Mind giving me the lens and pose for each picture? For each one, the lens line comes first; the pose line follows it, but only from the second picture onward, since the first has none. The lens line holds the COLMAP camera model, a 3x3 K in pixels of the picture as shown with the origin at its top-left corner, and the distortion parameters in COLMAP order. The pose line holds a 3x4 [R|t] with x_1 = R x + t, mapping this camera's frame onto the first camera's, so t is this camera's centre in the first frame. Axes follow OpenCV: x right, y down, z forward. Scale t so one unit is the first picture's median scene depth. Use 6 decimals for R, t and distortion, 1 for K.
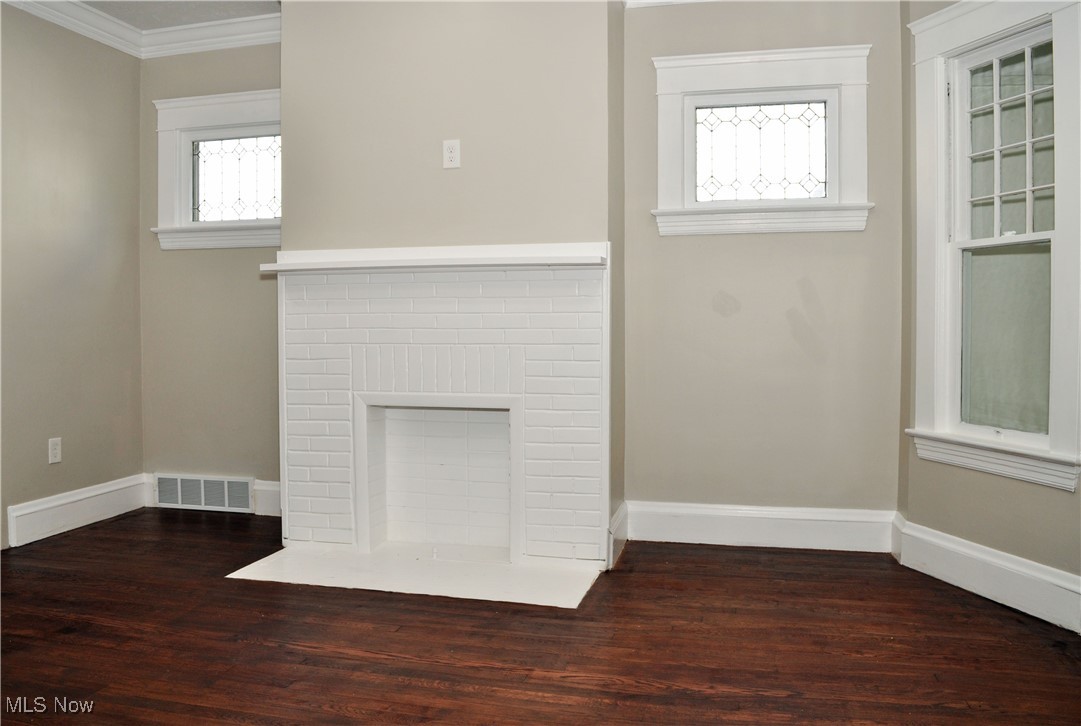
lens RADIAL K [[857.9, 0, 540.5], [0, 857.9, 363.0], [0, 0, 1]] dist [-0.076169, -0.001350]
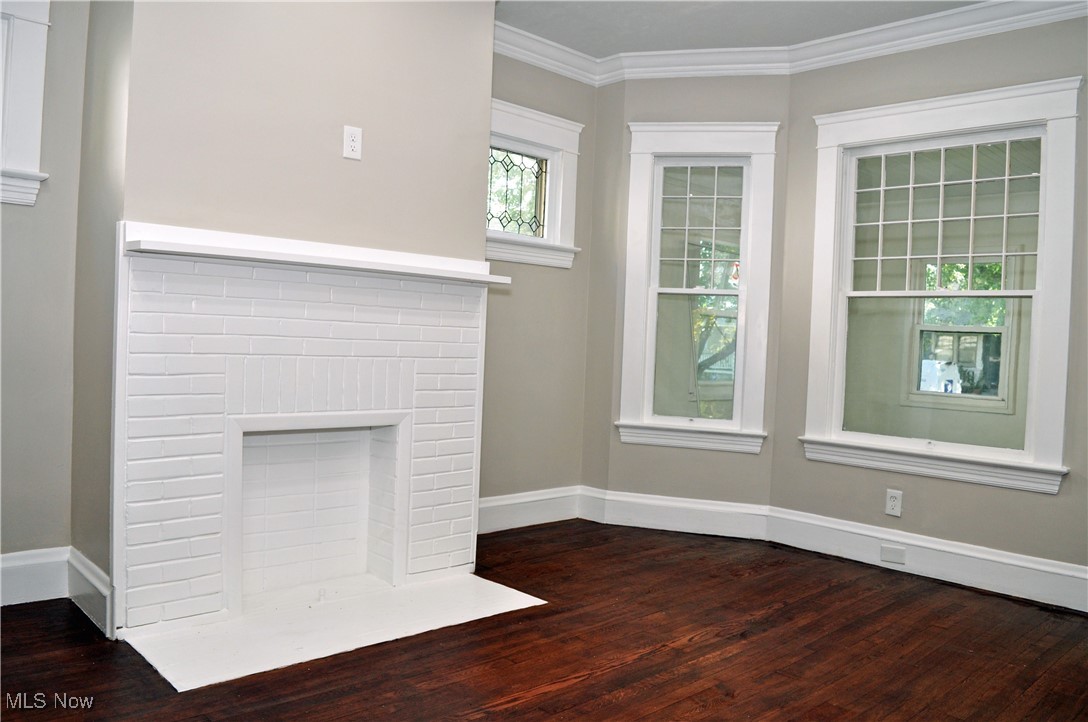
lens RADIAL K [[839.9, 0, 544.0], [0, 839.9, 361.0], [0, 0, 1]] dist [-0.093029, 0.035028]
pose [[0.534388, 0.000884, 0.845239, -0.734974], [-0.009871, 0.999938, 0.005195, -0.023926], [-0.845182, -0.011120, 0.534363, 0.368073]]
